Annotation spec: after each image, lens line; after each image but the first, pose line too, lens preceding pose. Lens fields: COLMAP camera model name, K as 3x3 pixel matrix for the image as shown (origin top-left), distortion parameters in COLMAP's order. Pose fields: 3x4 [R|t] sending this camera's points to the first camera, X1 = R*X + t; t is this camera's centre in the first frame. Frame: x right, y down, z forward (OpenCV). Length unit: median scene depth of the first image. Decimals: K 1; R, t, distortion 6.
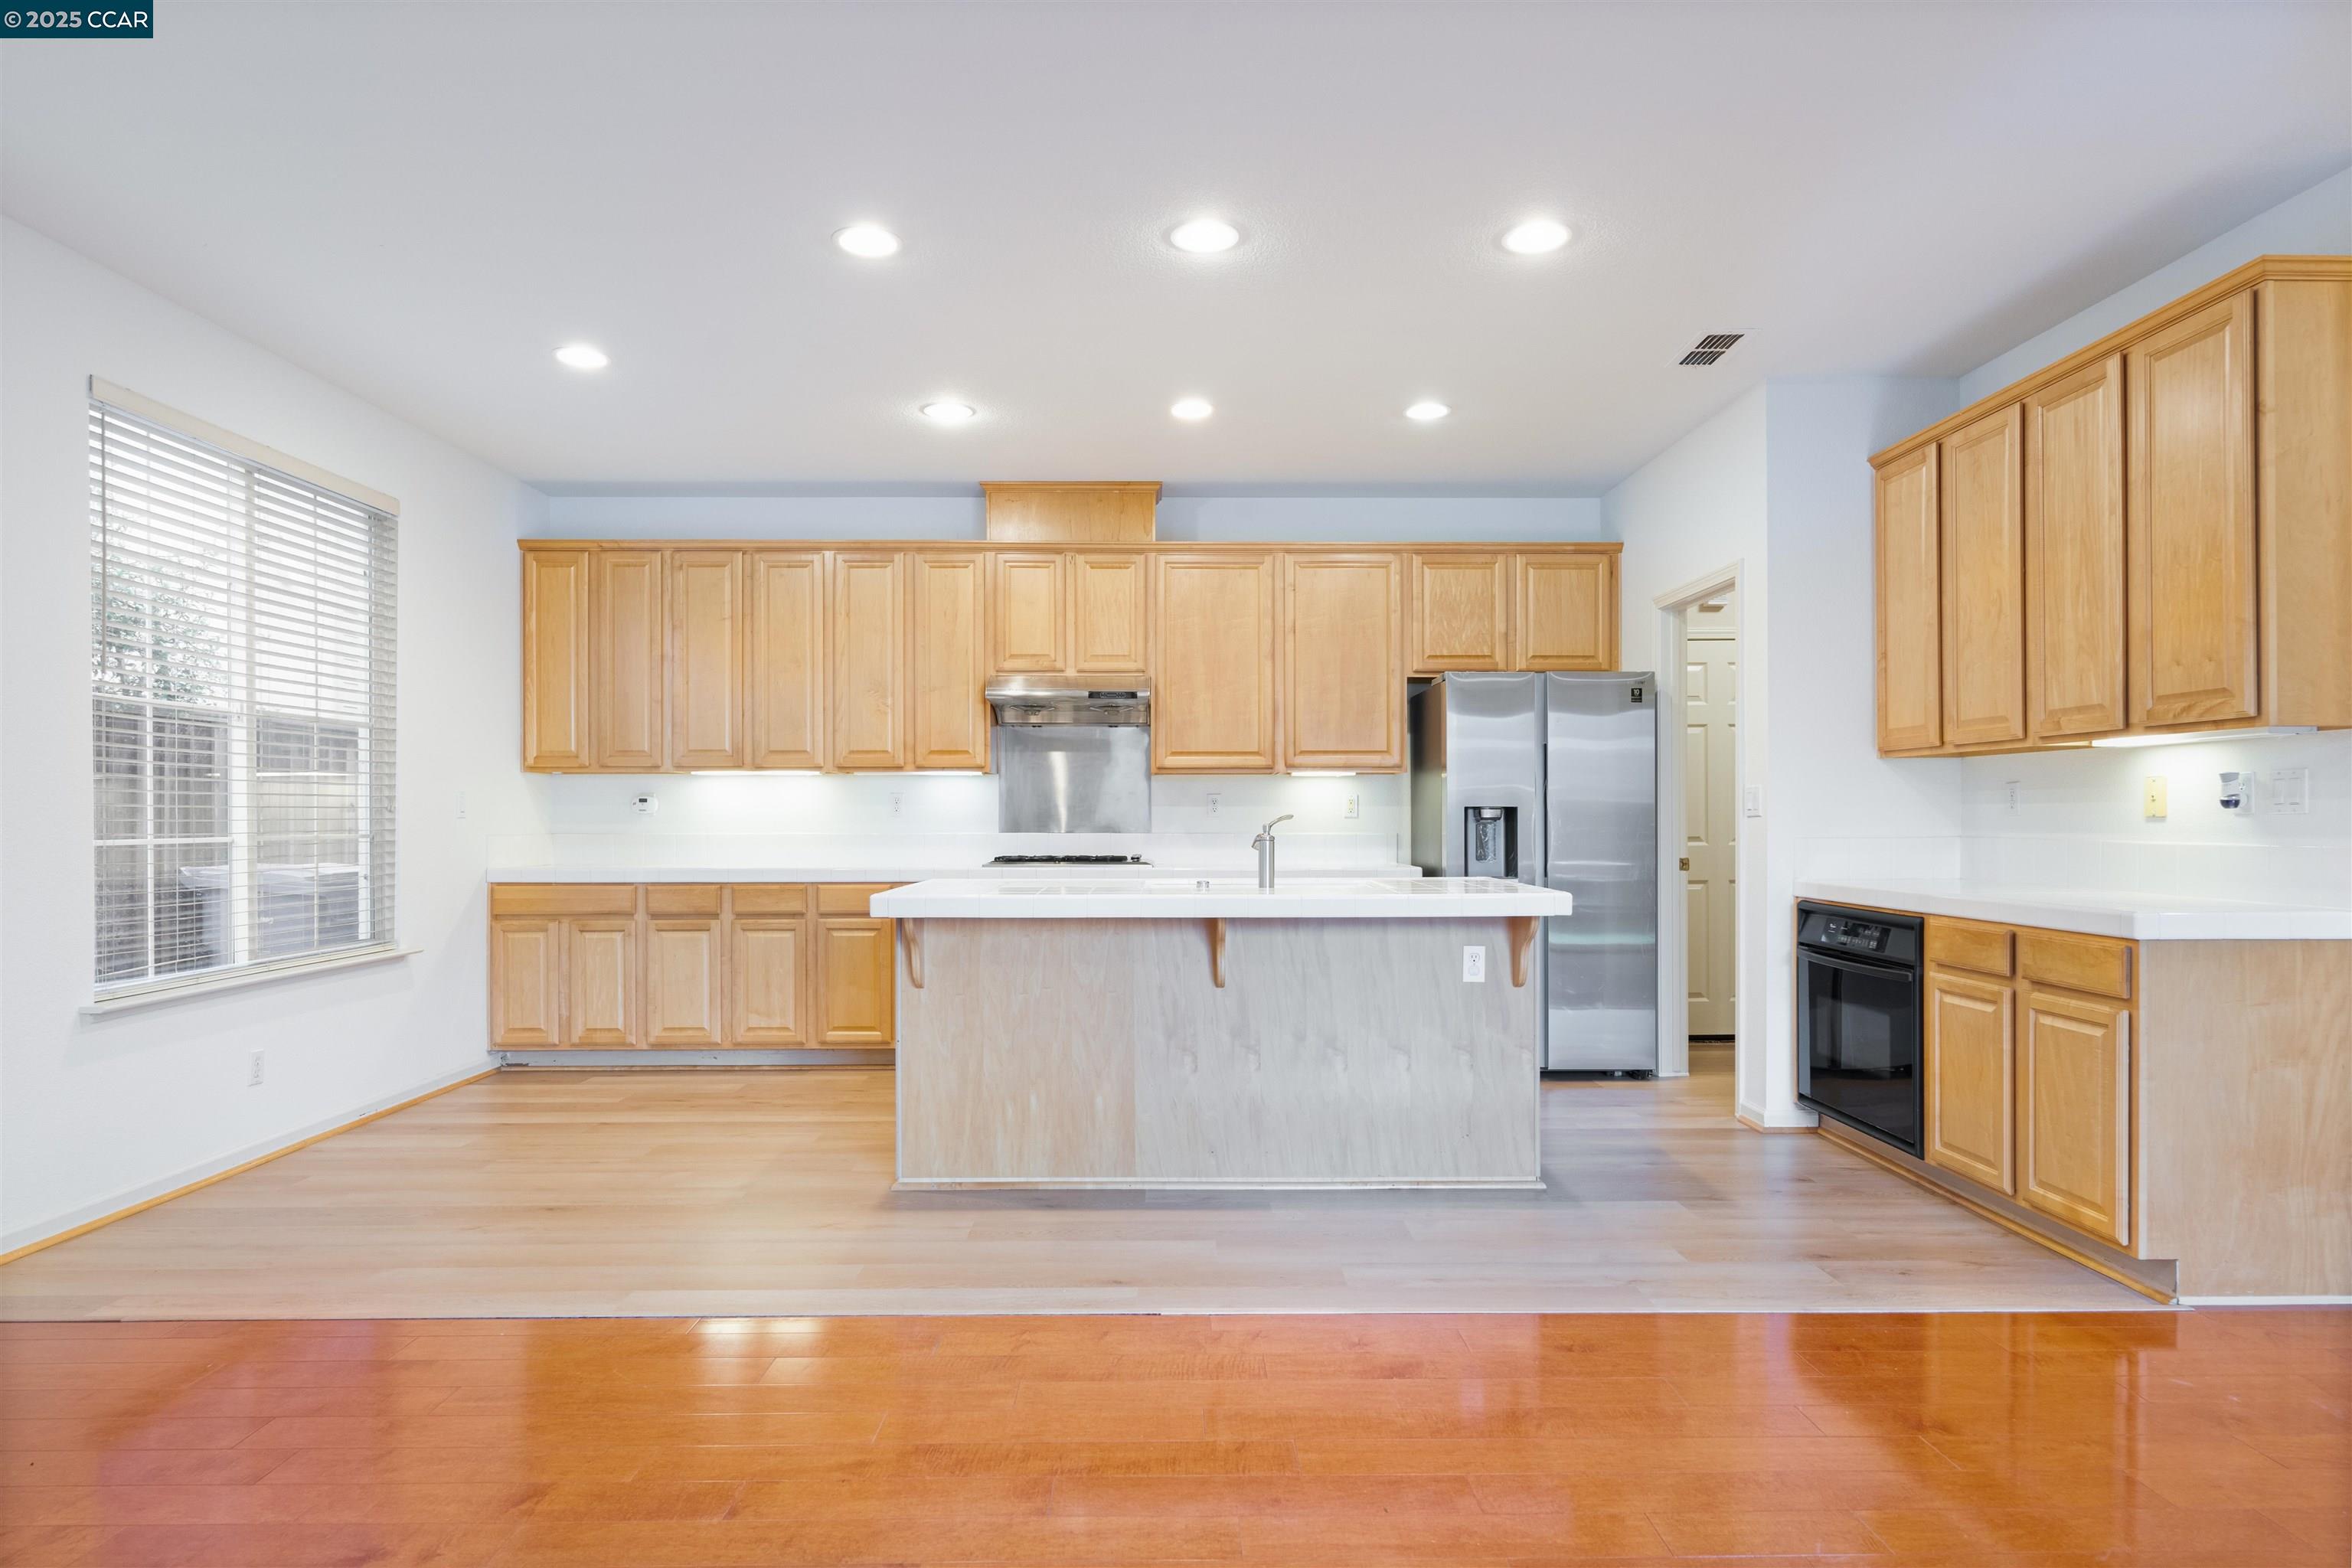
lens RADIAL K [[1319.7, 0, 1173.5], [0, 1319.7, 802.1], [0, 0, 1]] dist [0.002017, 0.000831]
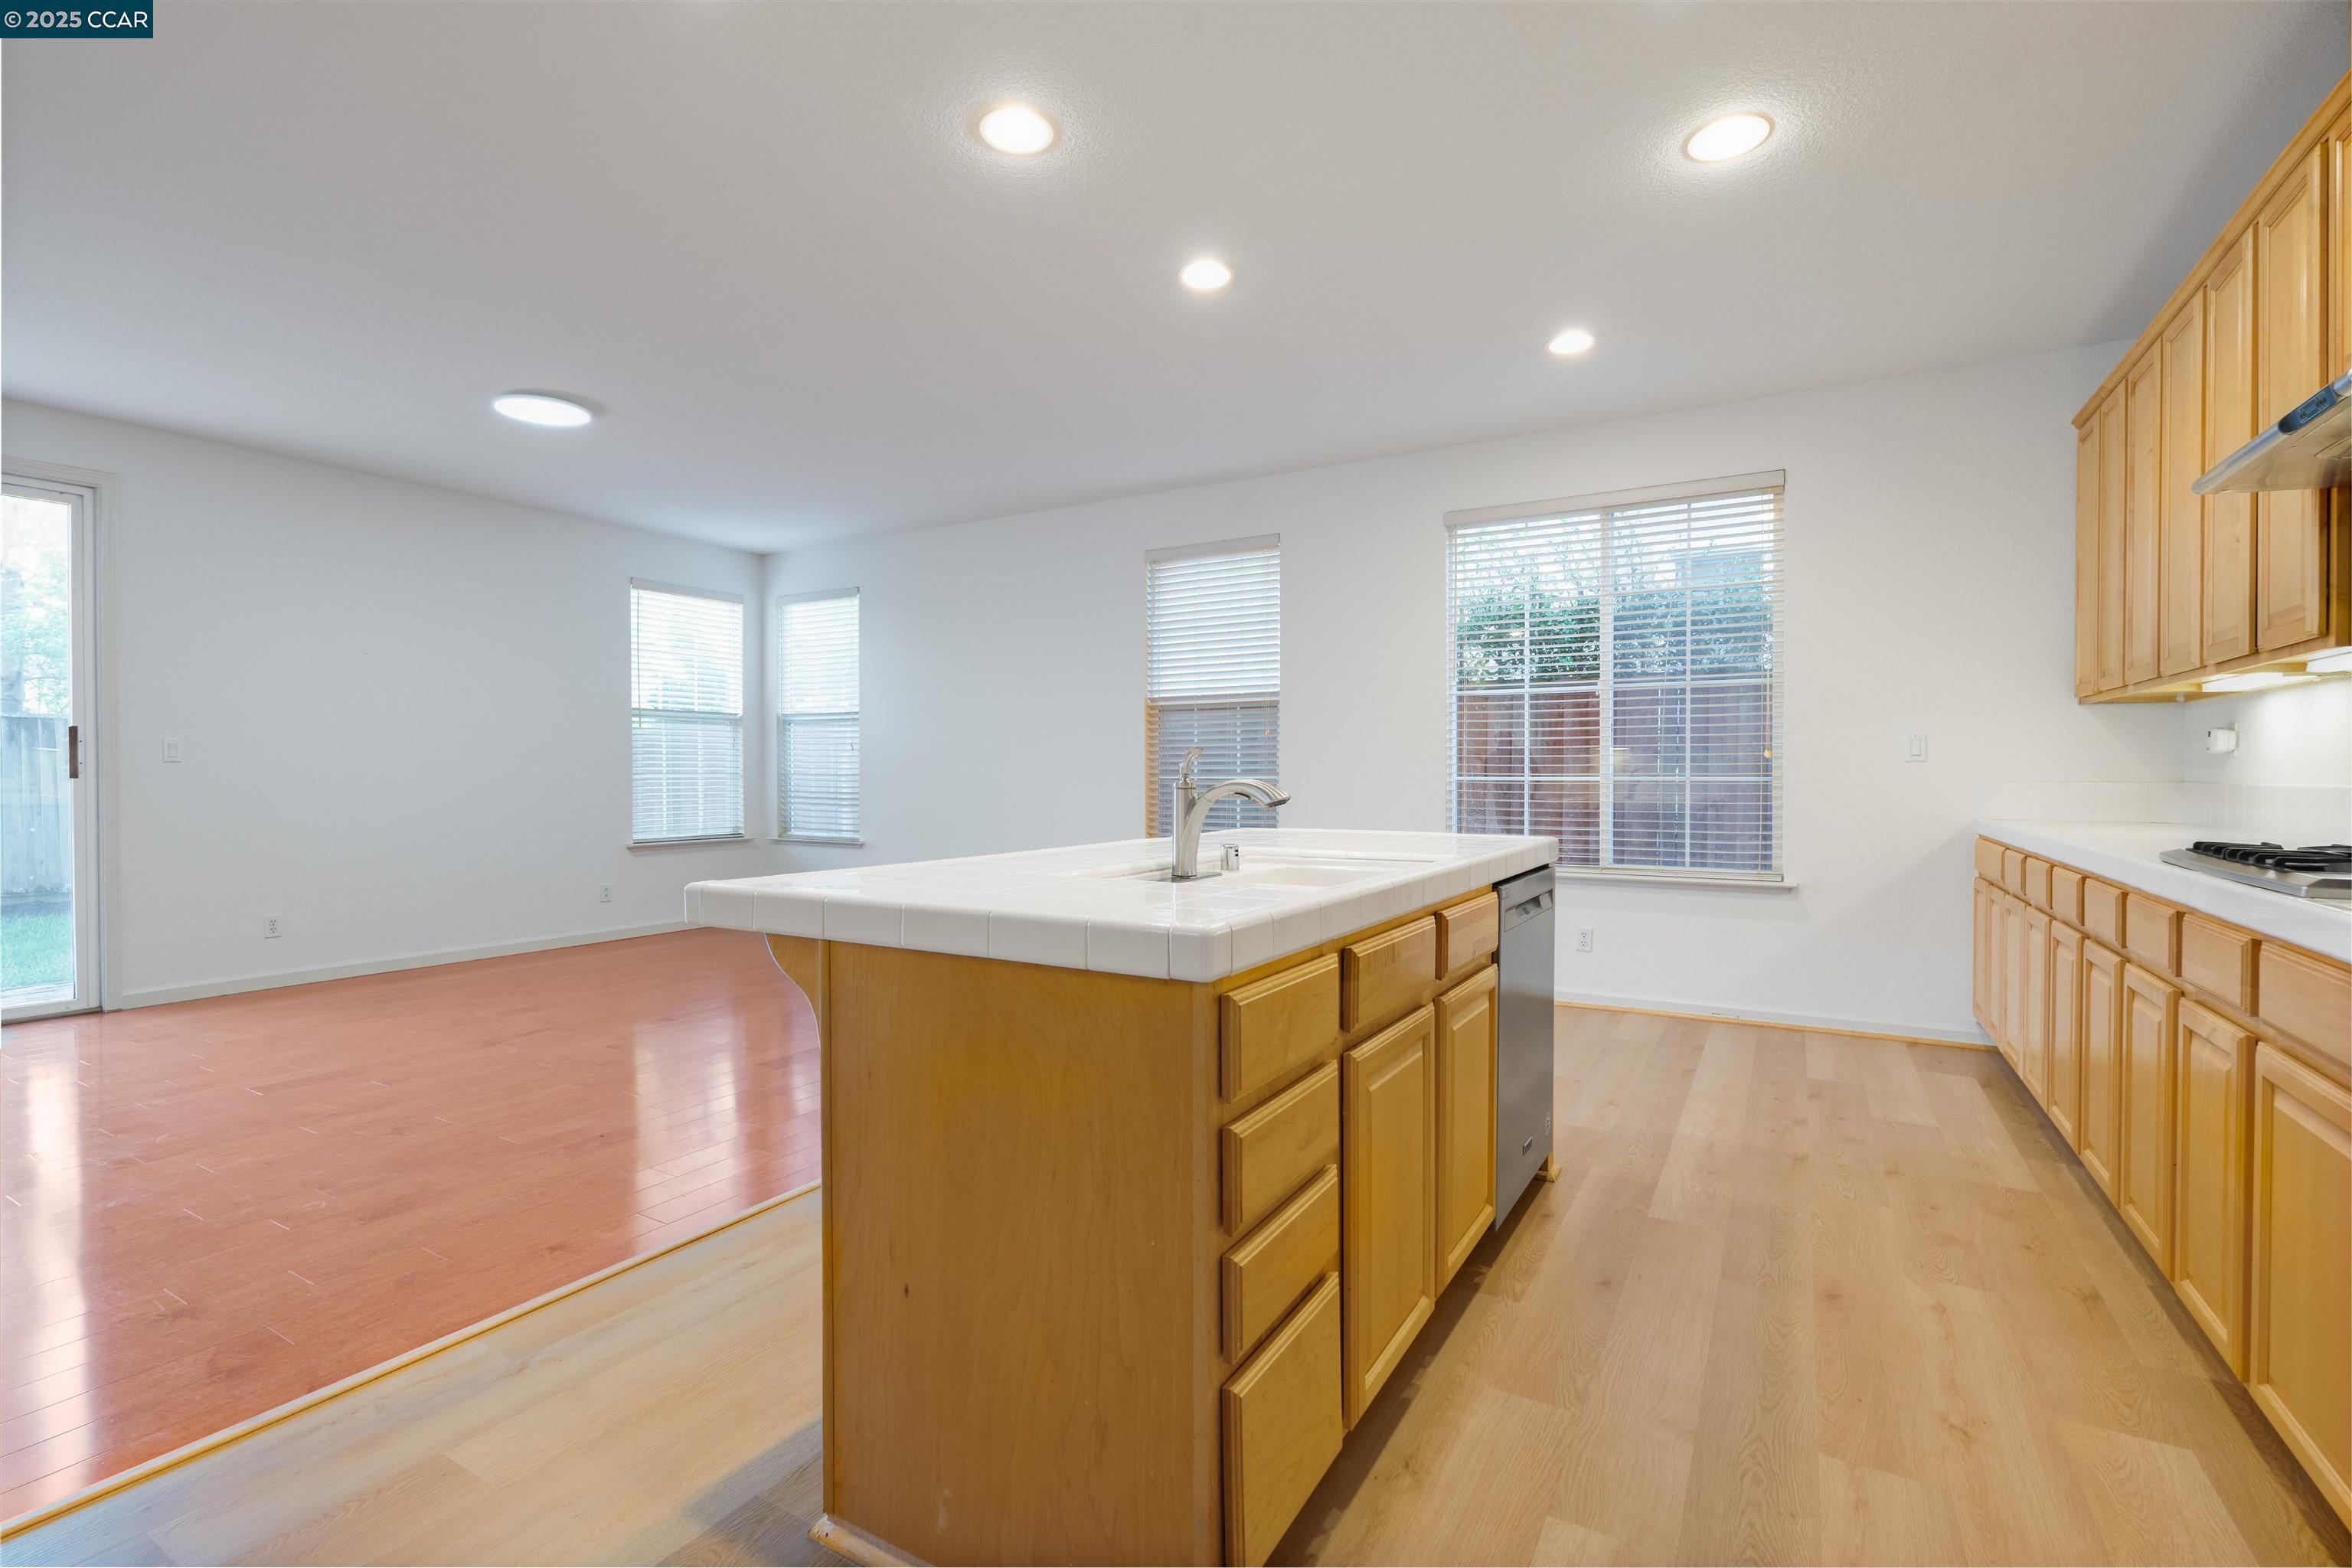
lens RADIAL K [[1046.4, 0, 1165.0], [0, 1046.4, 784.7], [0, 0, 1]] dist [0.000978, 0.000176]
pose [[-0.520843, 0.010423, -0.853589, 0.590974], [0.008328, 0.999940, 0.007128, 0.026909], [0.853612, -0.003396, -0.520899, 1.451578]]
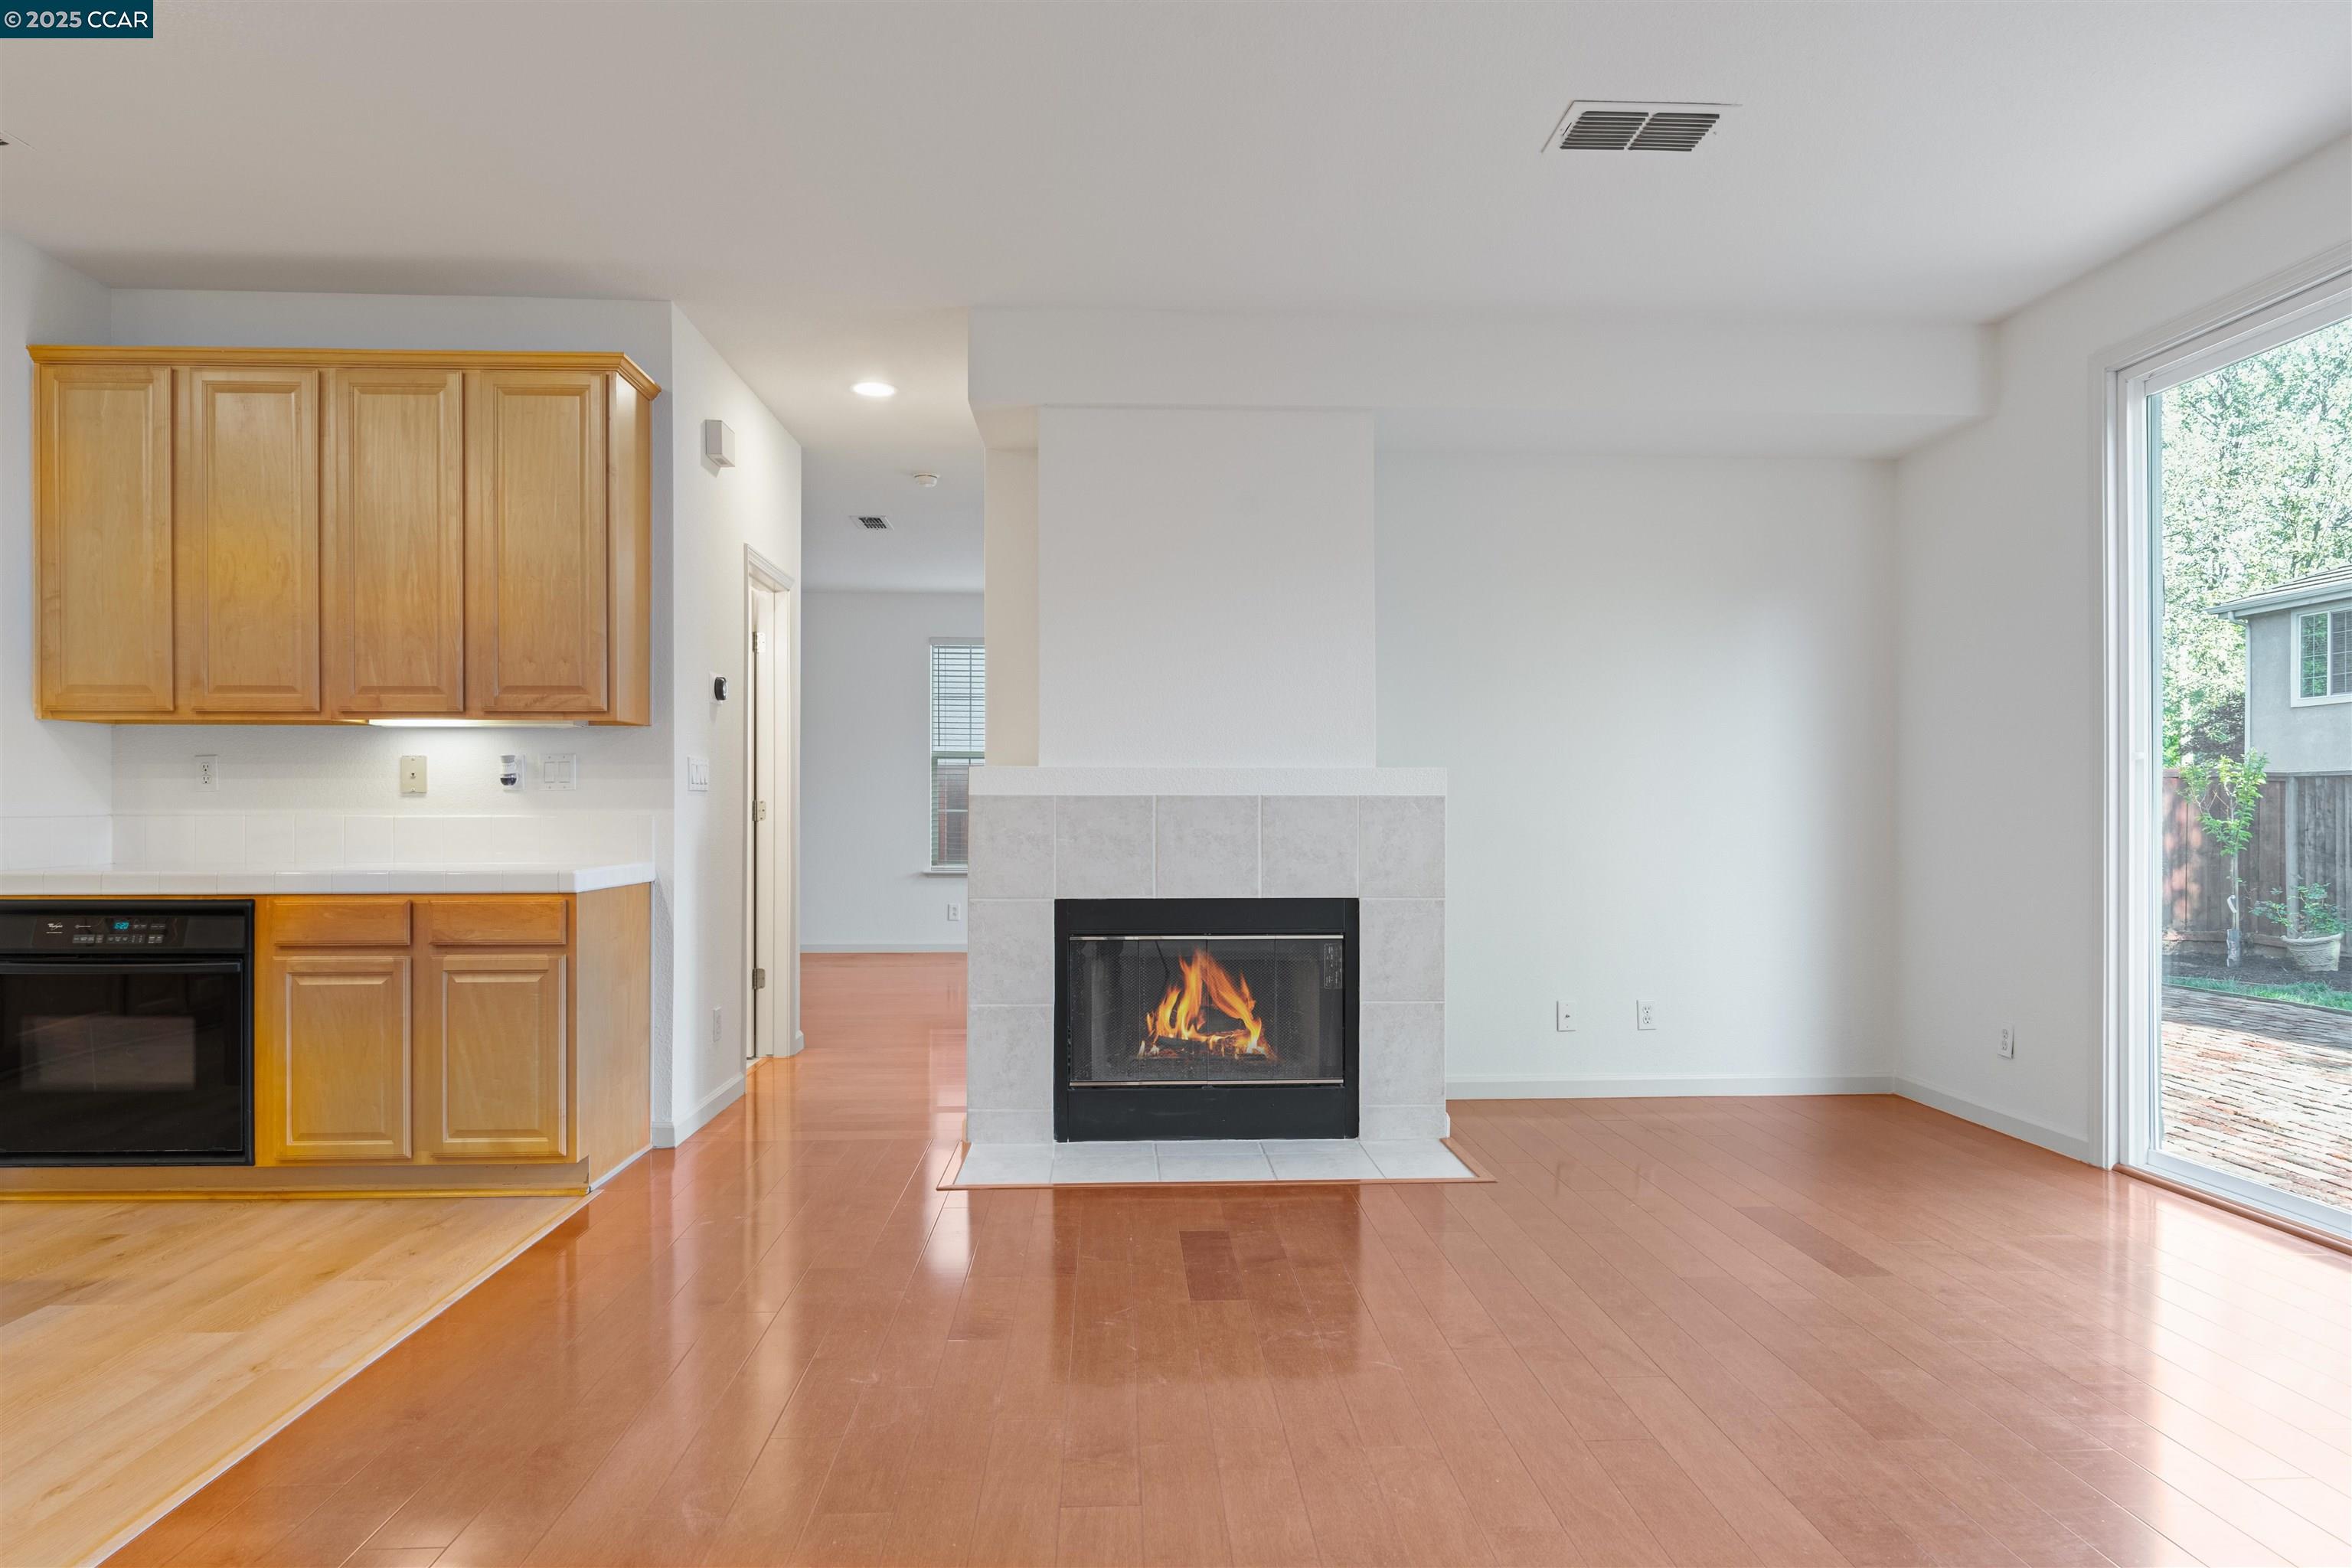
lens RADIAL K [[1389.6, 0, 1178.6], [0, 1389.6, 797.2], [0, 0, 1]] dist [0.003293, 0.001693]
pose [[-0.039323, 0.011116, 0.999165, -0.455831], [-0.009895, 0.999885, -0.011514, 0.022983], [-0.999178, -0.010339, -0.039209, 0.433699]]
